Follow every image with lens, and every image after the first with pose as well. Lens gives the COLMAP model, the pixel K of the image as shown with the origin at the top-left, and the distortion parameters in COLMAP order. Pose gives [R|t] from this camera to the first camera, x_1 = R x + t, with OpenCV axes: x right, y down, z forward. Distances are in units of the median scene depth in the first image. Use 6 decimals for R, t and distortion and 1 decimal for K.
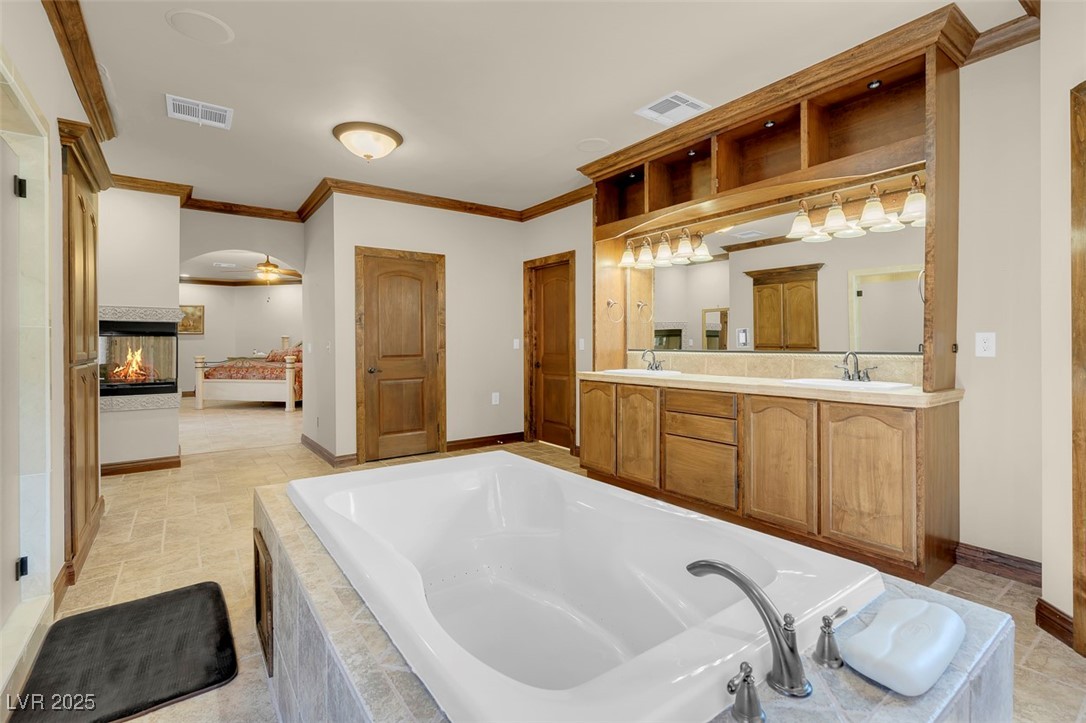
lens RADIAL K [[498.2, 0, 537.9], [0, 498.2, 346.1], [0, 0, 1]] dist [-0.004963, 0.003050]
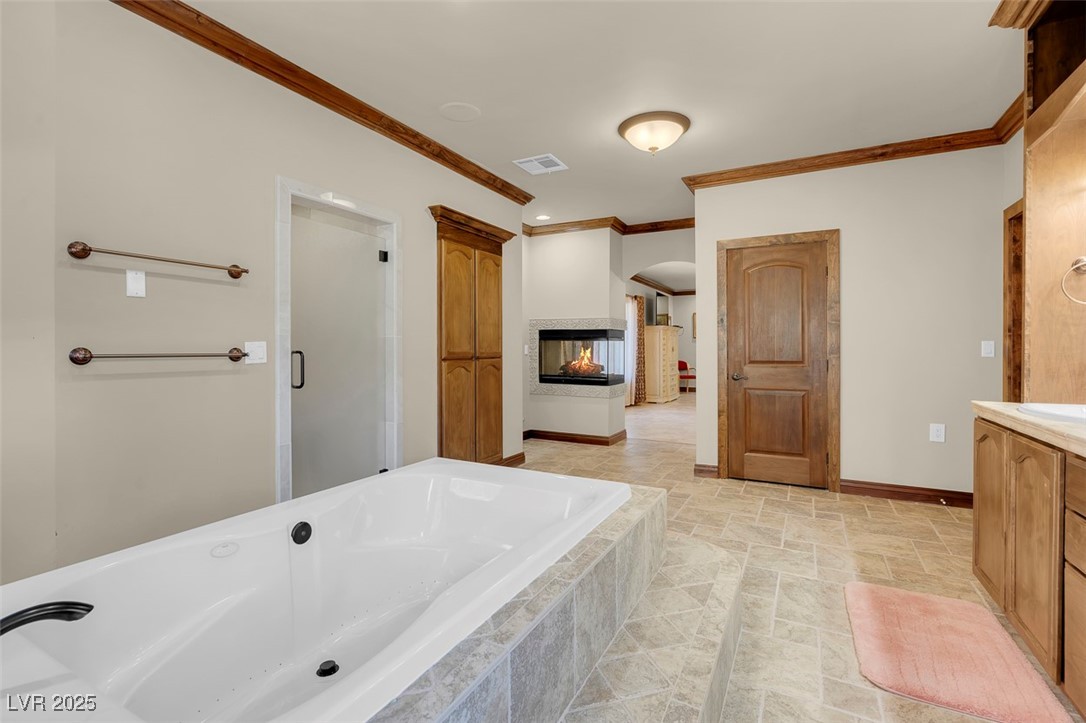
lens RADIAL K [[498.2, 0, 537.0], [0, 498.2, 352.9], [0, 0, 1]] dist [-0.004963, 0.003050]
pose [[0.442332, 0.014774, -0.896730, 0.307533], [-0.007801, 0.999890, 0.012626, -0.003205], [0.896817, 0.001410, 0.442399, 0.284830]]
